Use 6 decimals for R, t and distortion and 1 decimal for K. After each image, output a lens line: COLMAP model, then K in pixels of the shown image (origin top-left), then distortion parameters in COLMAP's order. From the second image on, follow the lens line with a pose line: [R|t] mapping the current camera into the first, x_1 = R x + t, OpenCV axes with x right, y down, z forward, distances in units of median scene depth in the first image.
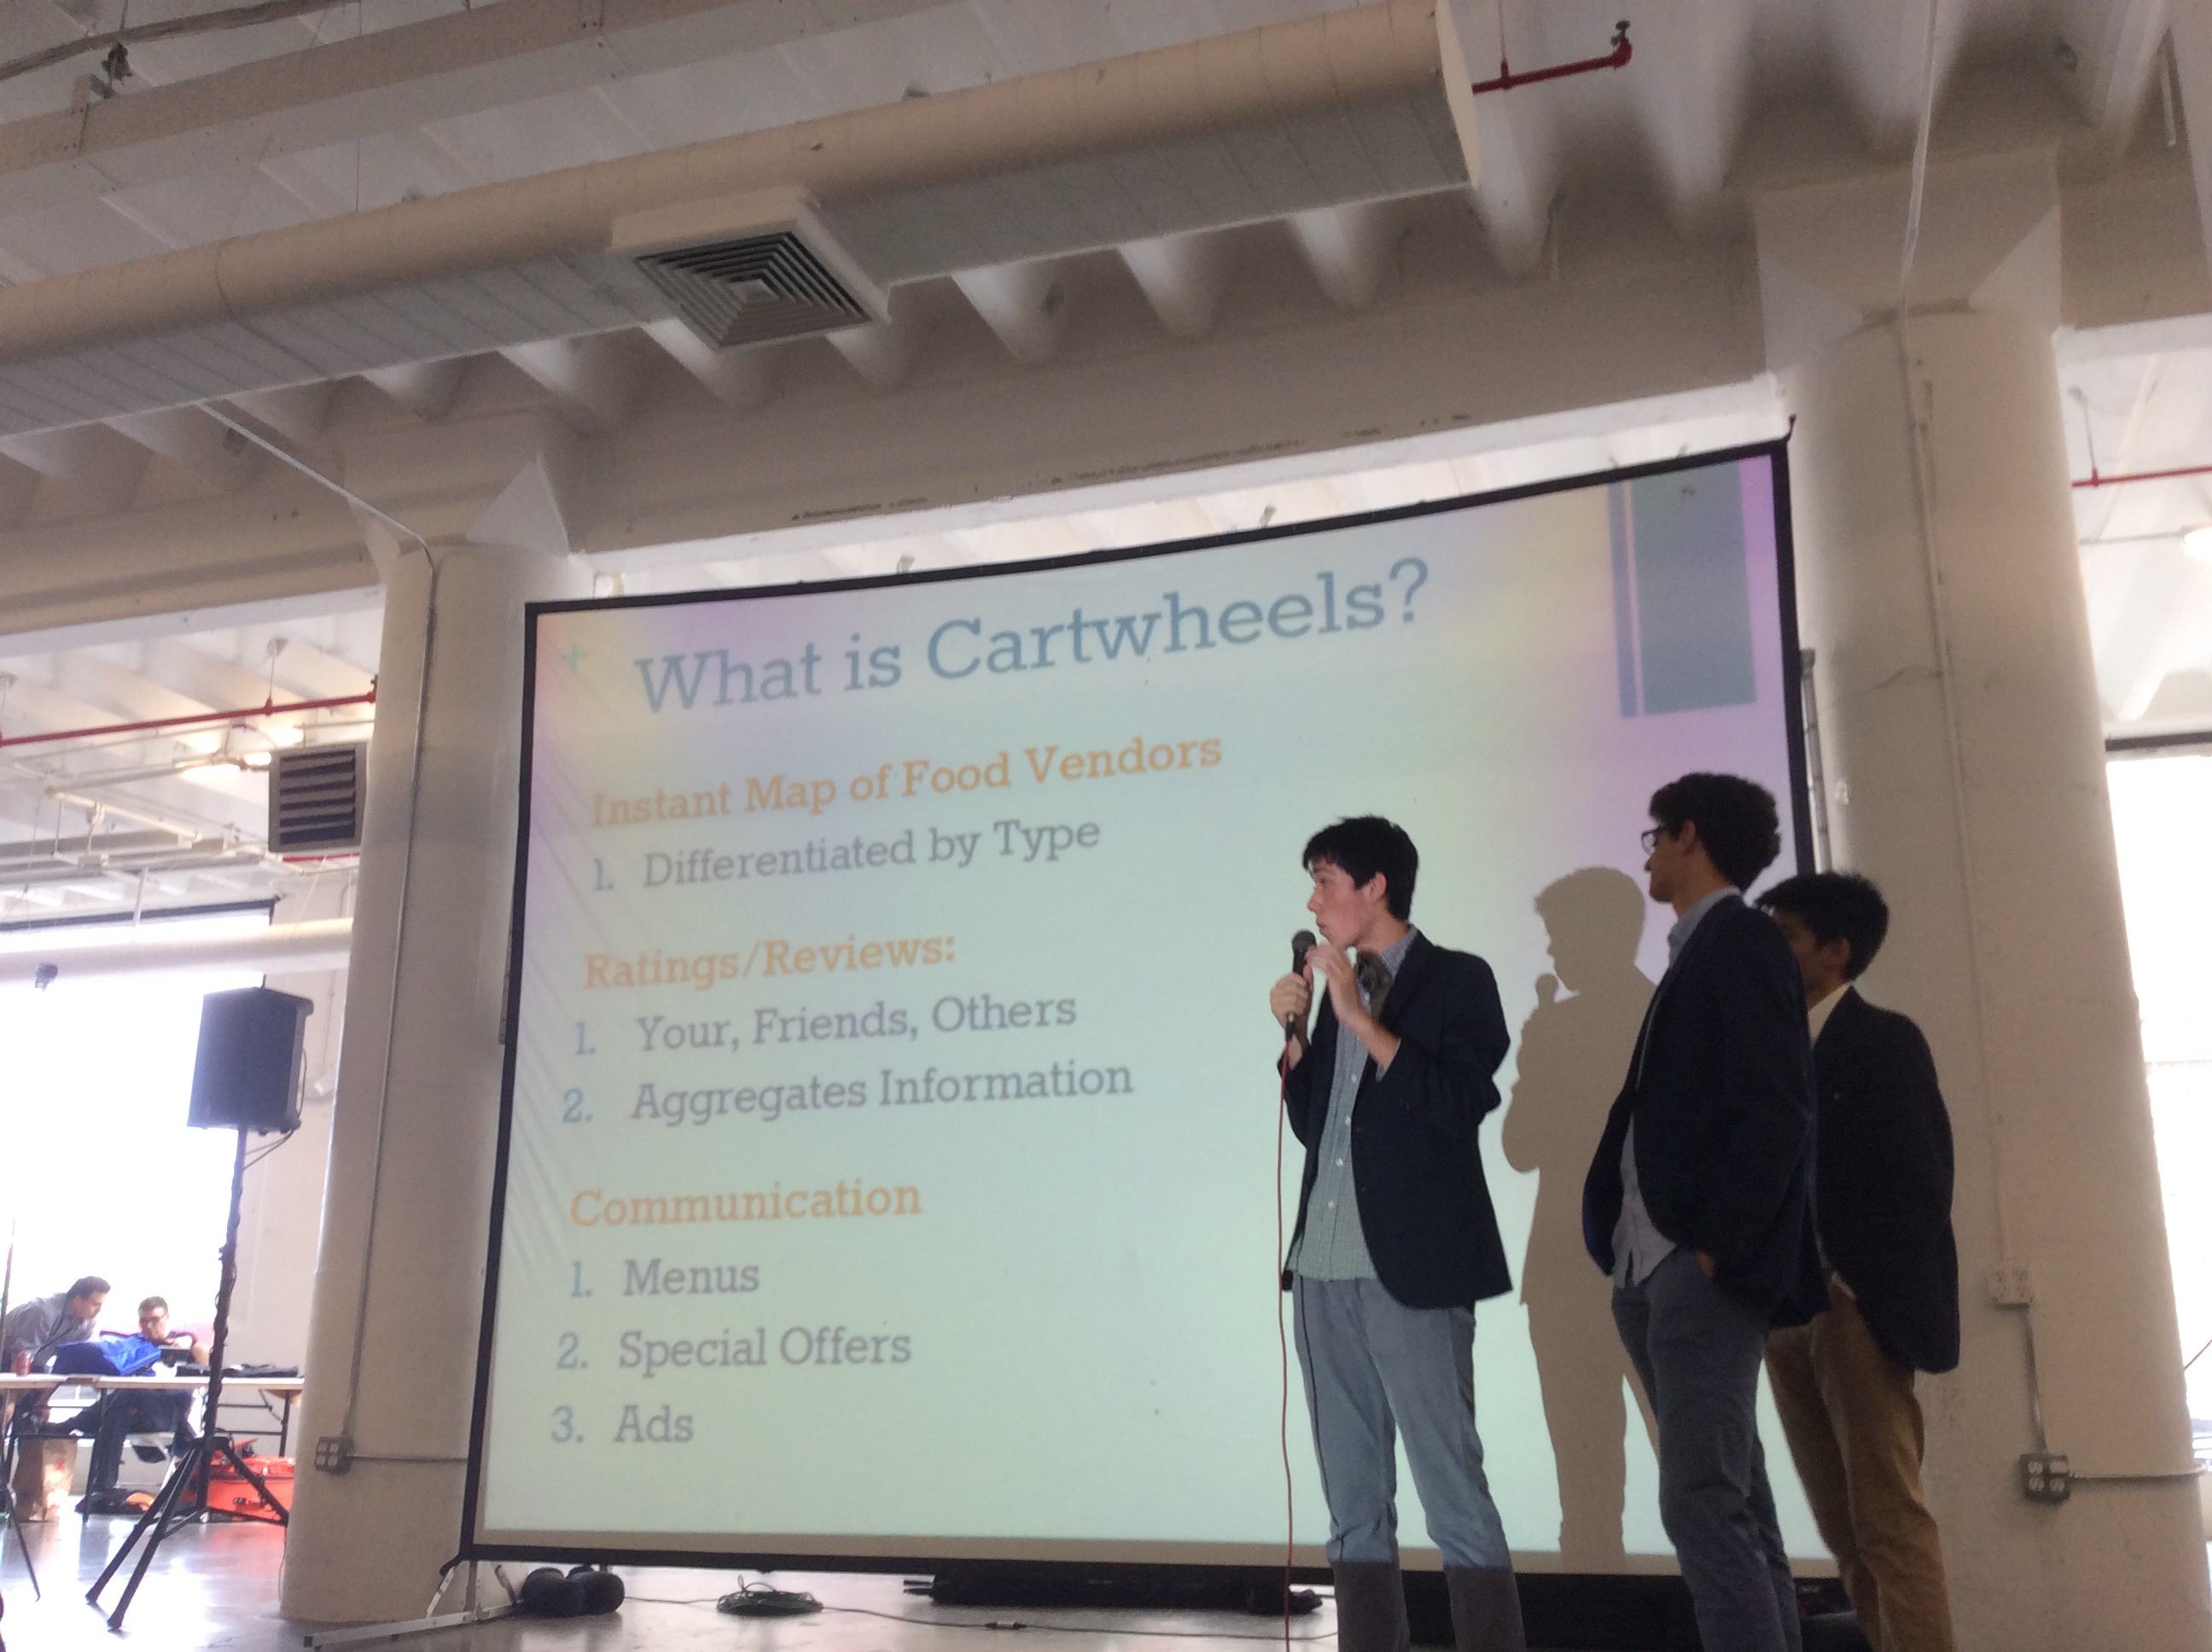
lens RADIAL K [[1955.7, 0, 1106.0], [0, 1955.7, 826.0], [0, 0, 1]] dist [0.072773, -0.155356]
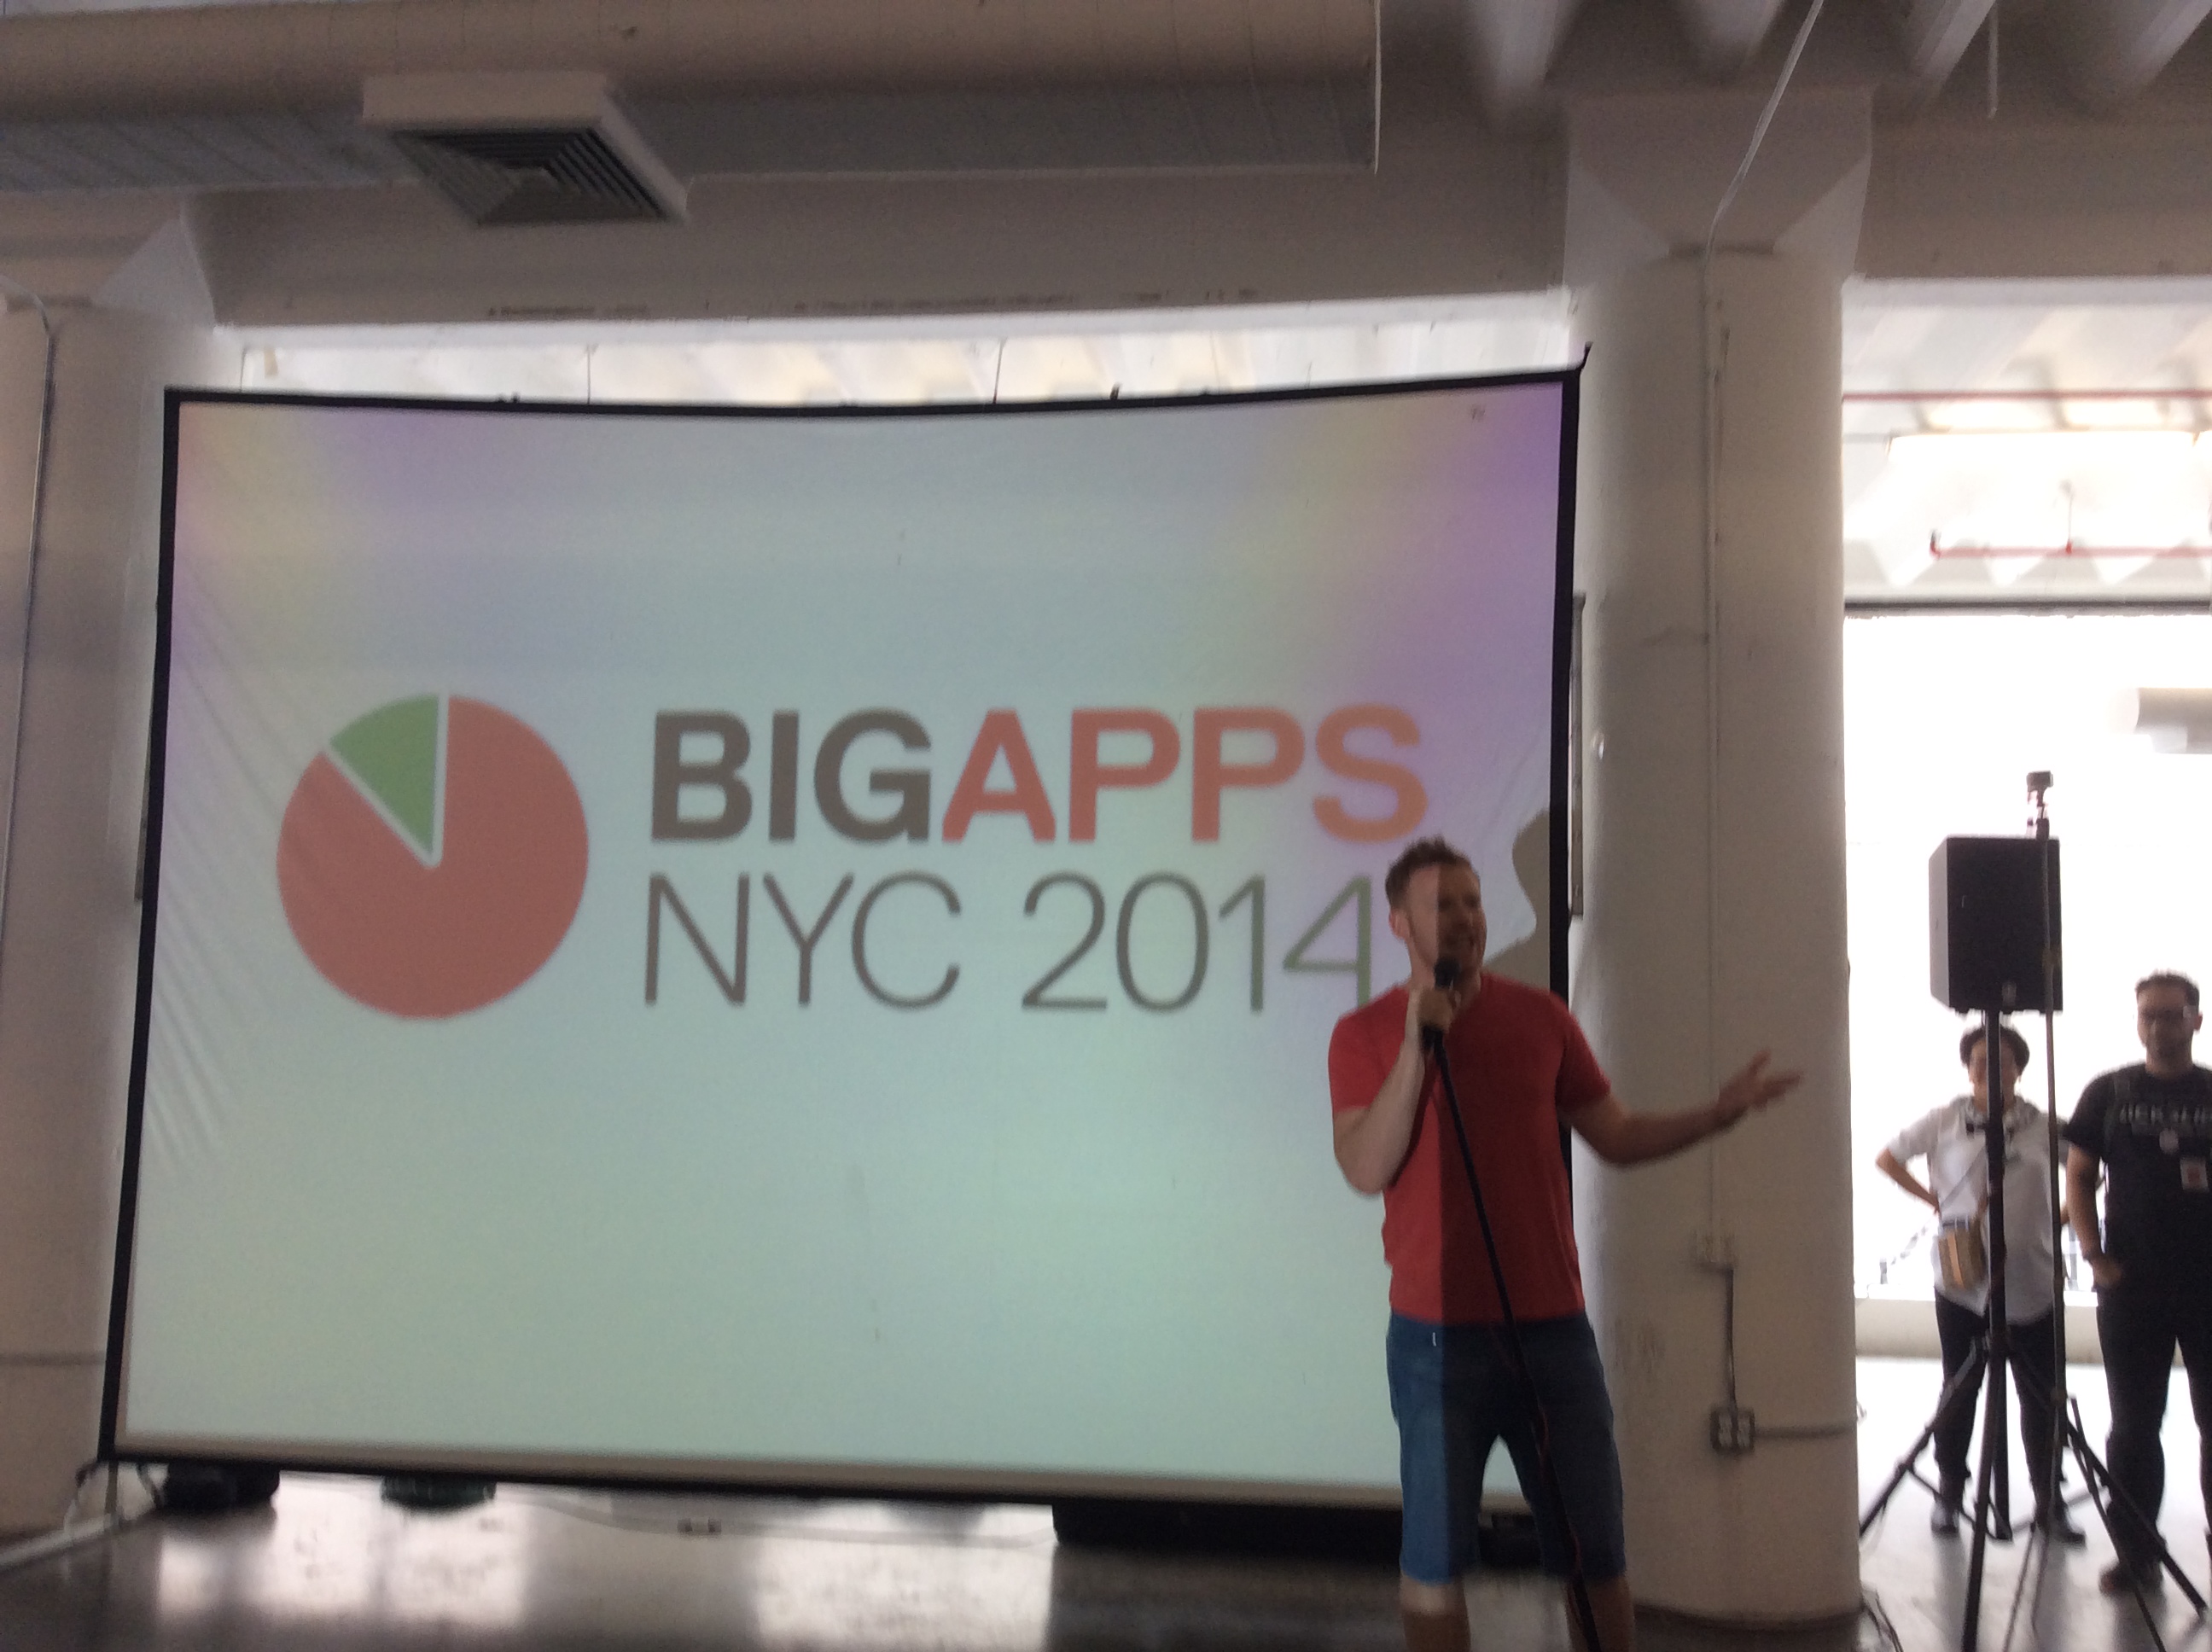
lens RADIAL K [[1950.0, 0, 1058.3], [0, 1950.0, 732.7], [0, 0, 1]] dist [0.090963, -0.184051]
pose [[0.979113, 0.047684, 0.197647, -0.082020], [-0.077091, 0.986589, 0.143873, -0.126881], [-0.188136, -0.156104, 0.969658, 0.073400]]
